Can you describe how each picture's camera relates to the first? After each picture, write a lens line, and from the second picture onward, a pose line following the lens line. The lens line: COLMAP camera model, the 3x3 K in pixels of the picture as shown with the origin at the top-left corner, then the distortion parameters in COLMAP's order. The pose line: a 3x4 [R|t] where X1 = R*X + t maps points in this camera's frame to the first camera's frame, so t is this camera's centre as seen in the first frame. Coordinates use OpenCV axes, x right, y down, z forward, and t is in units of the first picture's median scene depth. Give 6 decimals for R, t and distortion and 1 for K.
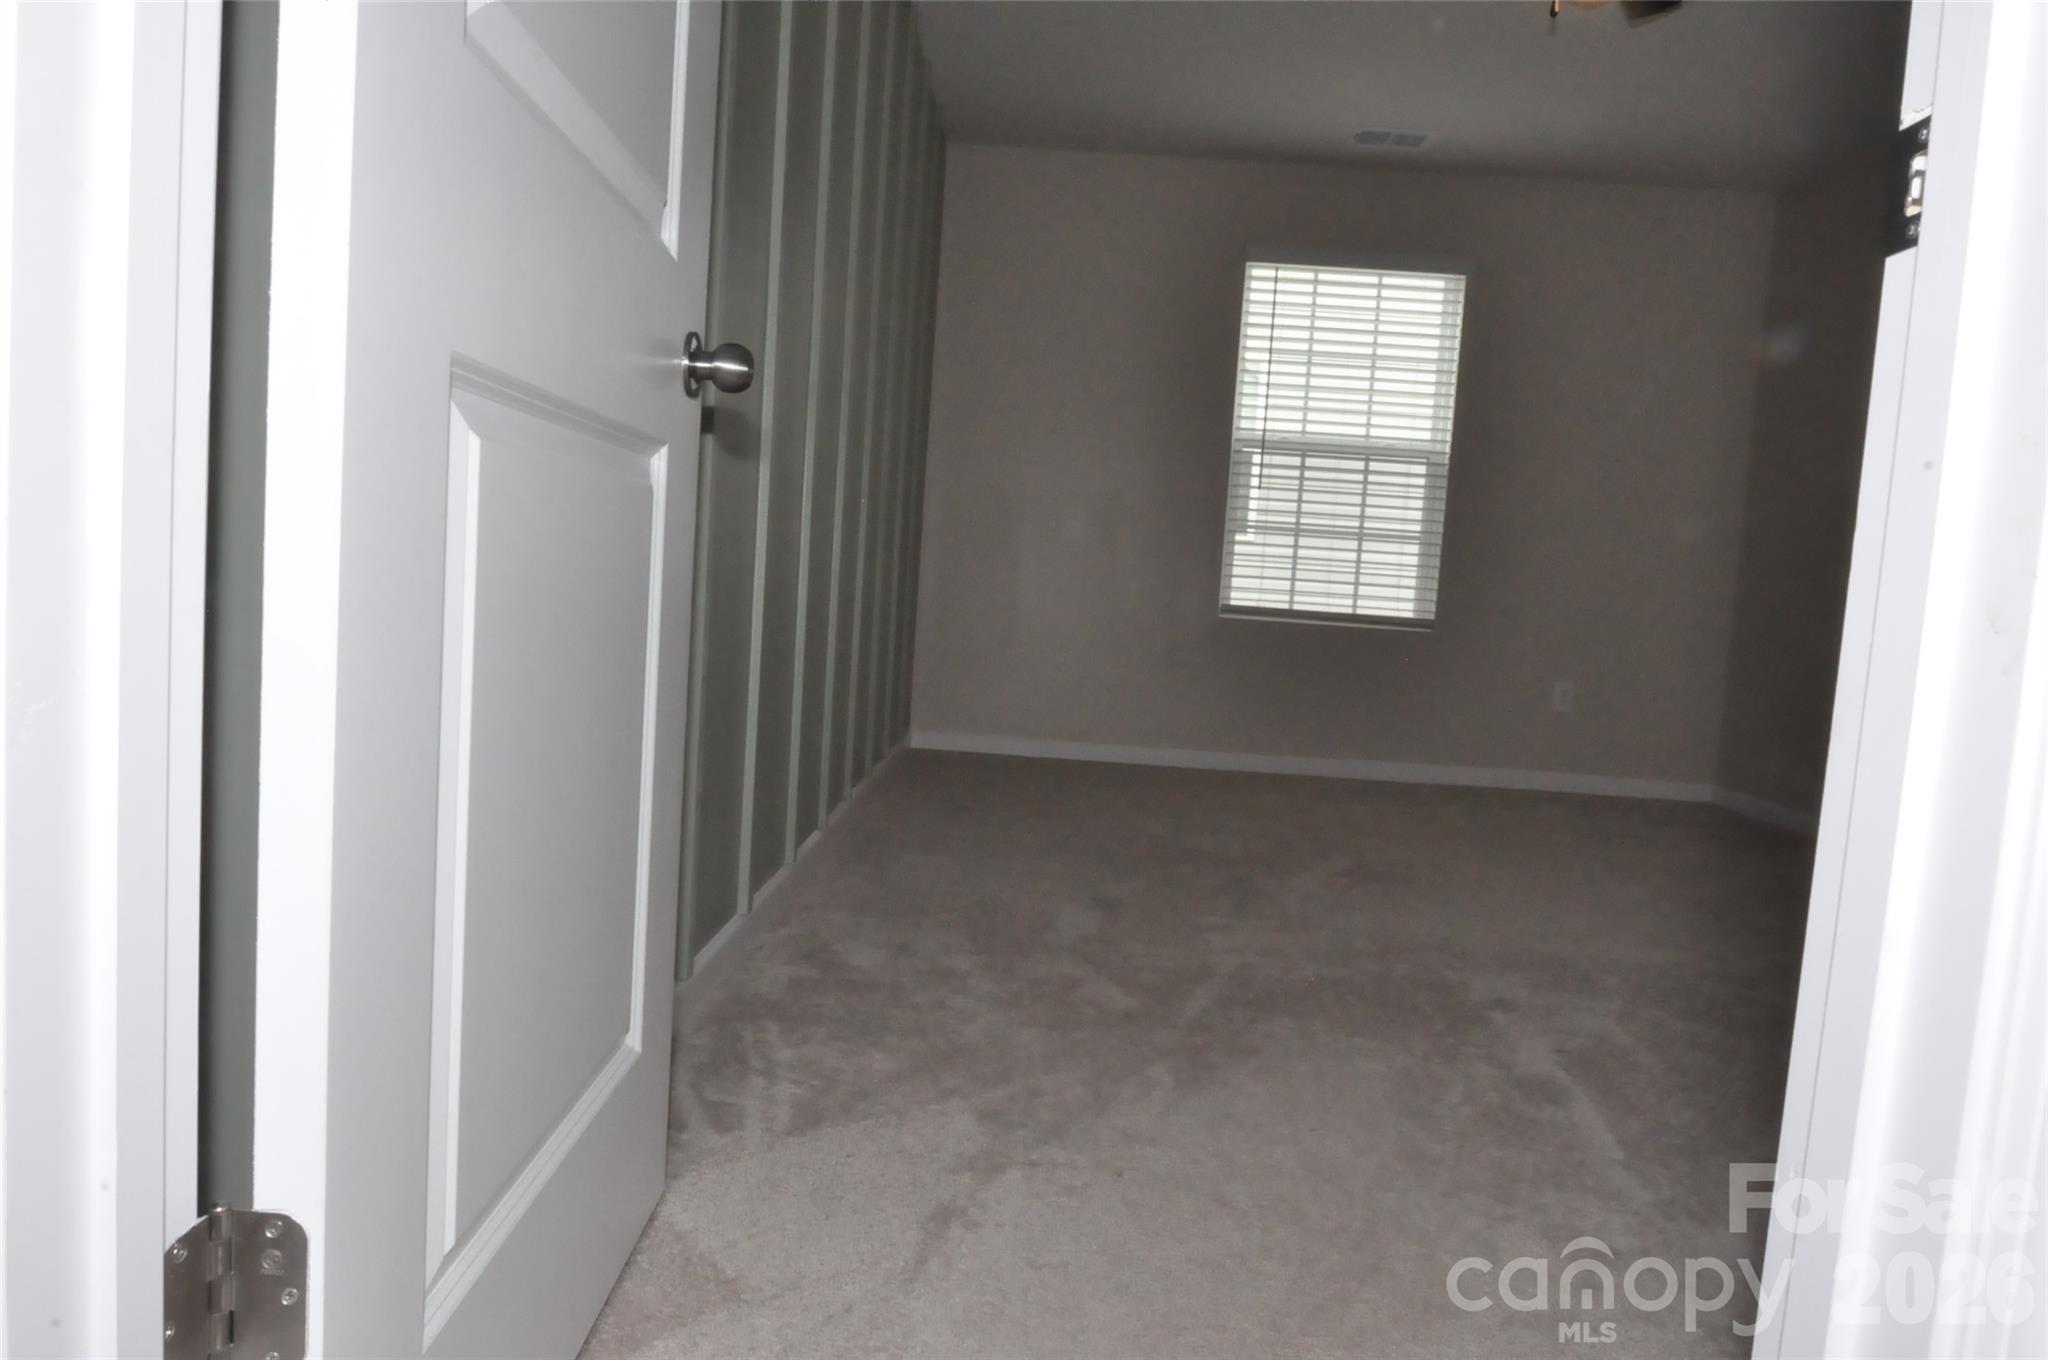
lens RADIAL K [[1248.3, 0, 1024.0], [0, 1248.3, 680.0], [0, 0, 1]] dist [-0.002996, -0.022390]
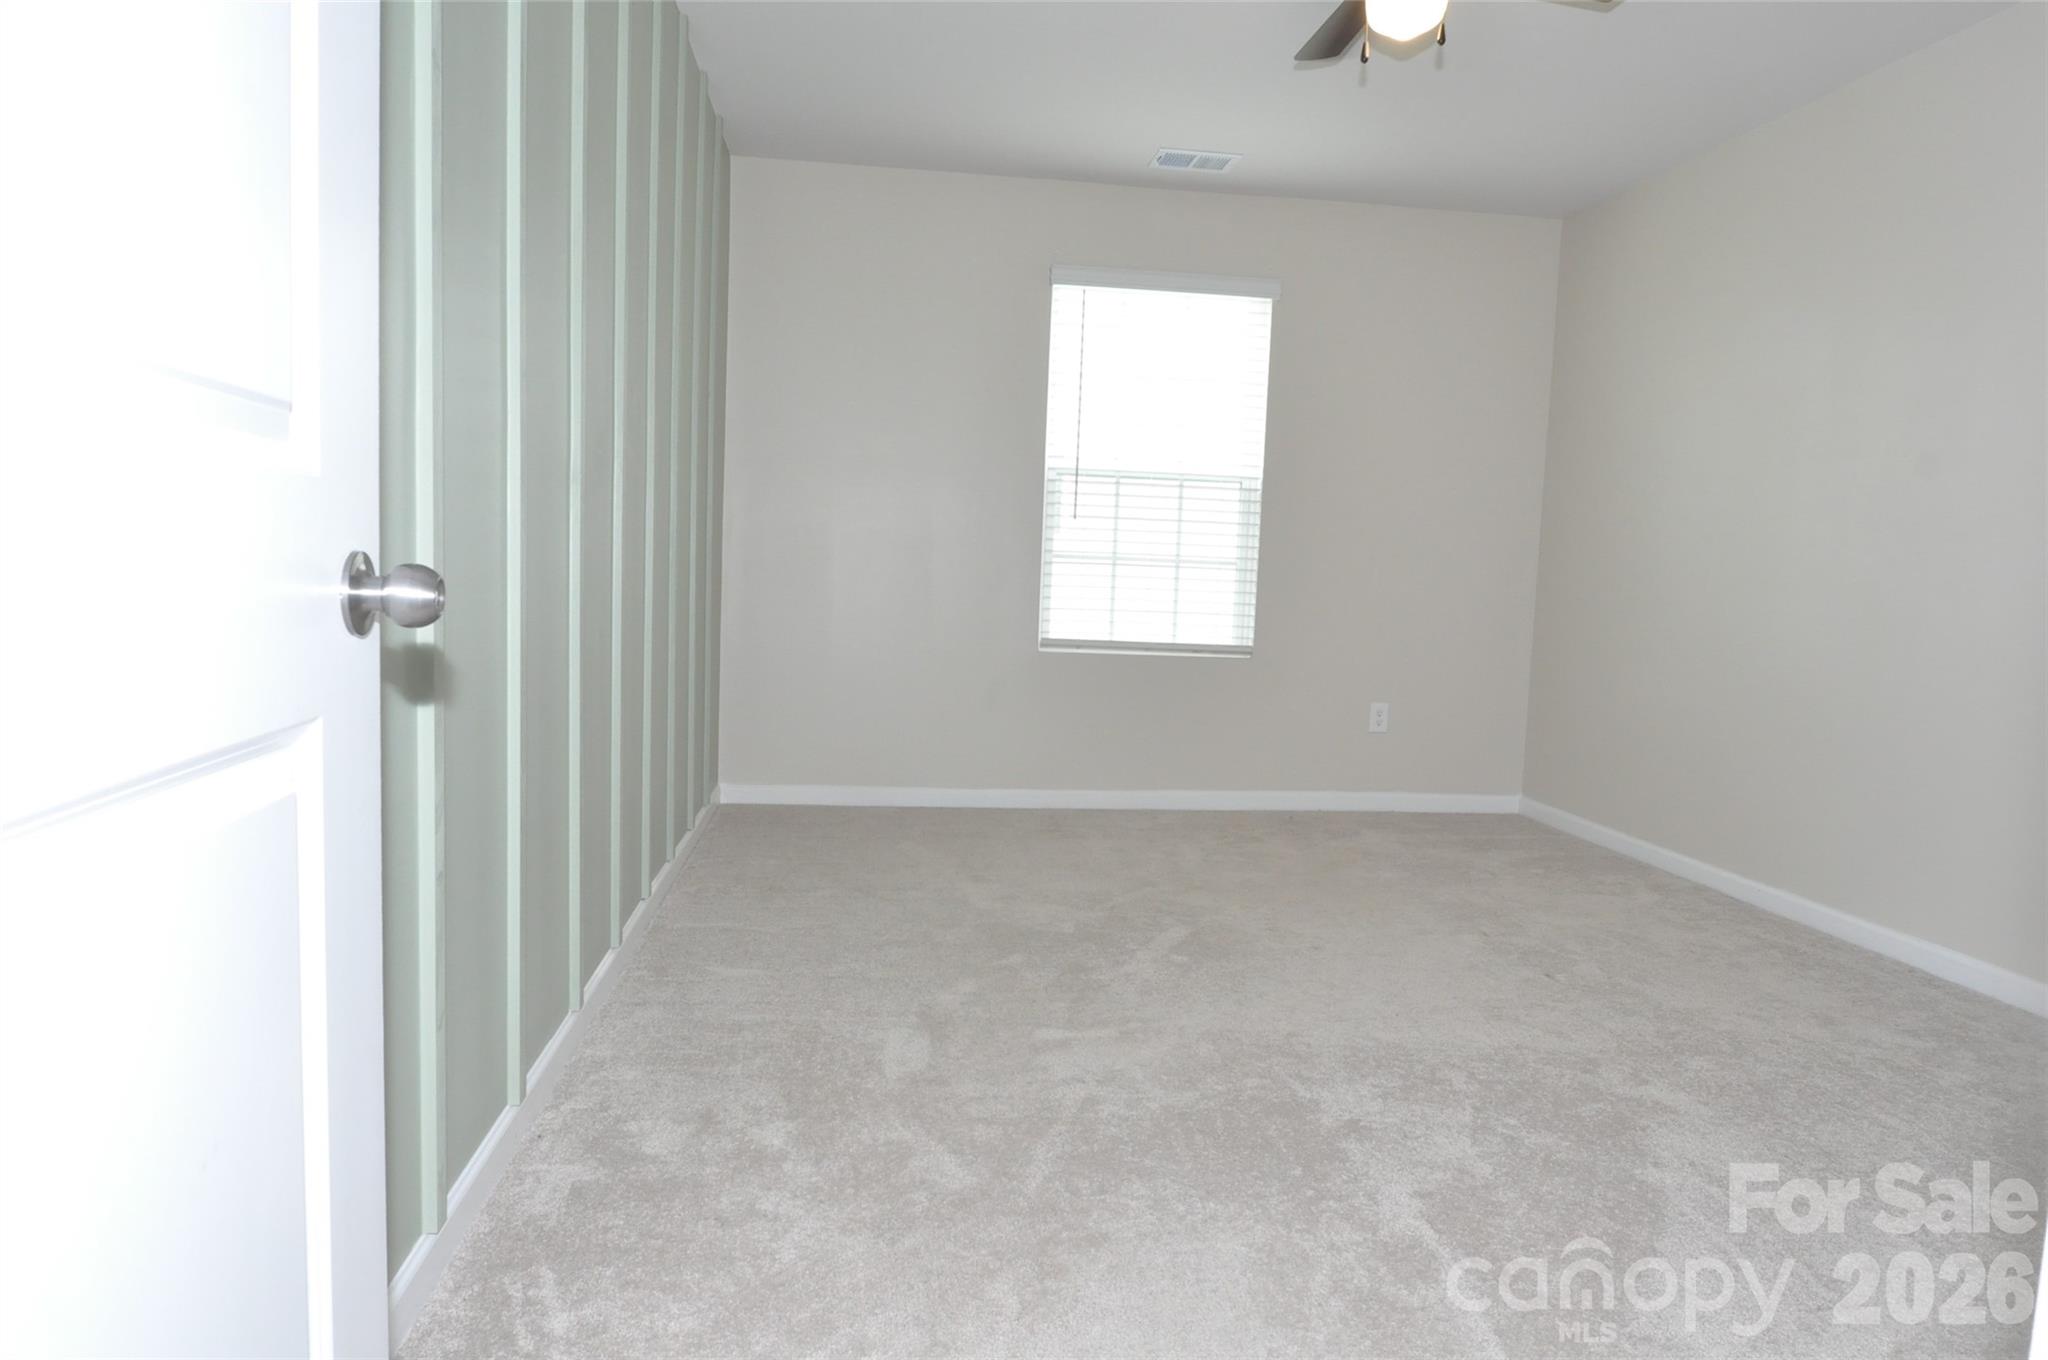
lens RADIAL K [[1234.6, 0, 1021.6], [0, 1234.6, 679.3], [0, 0, 1]] dist [-0.001877, -0.024198]
pose [[0.989096, -0.042824, 0.140908, 0.015302], [0.040049, 0.998945, 0.022467, -0.120230], [-0.141721, -0.016579, 0.989768, 0.120627]]
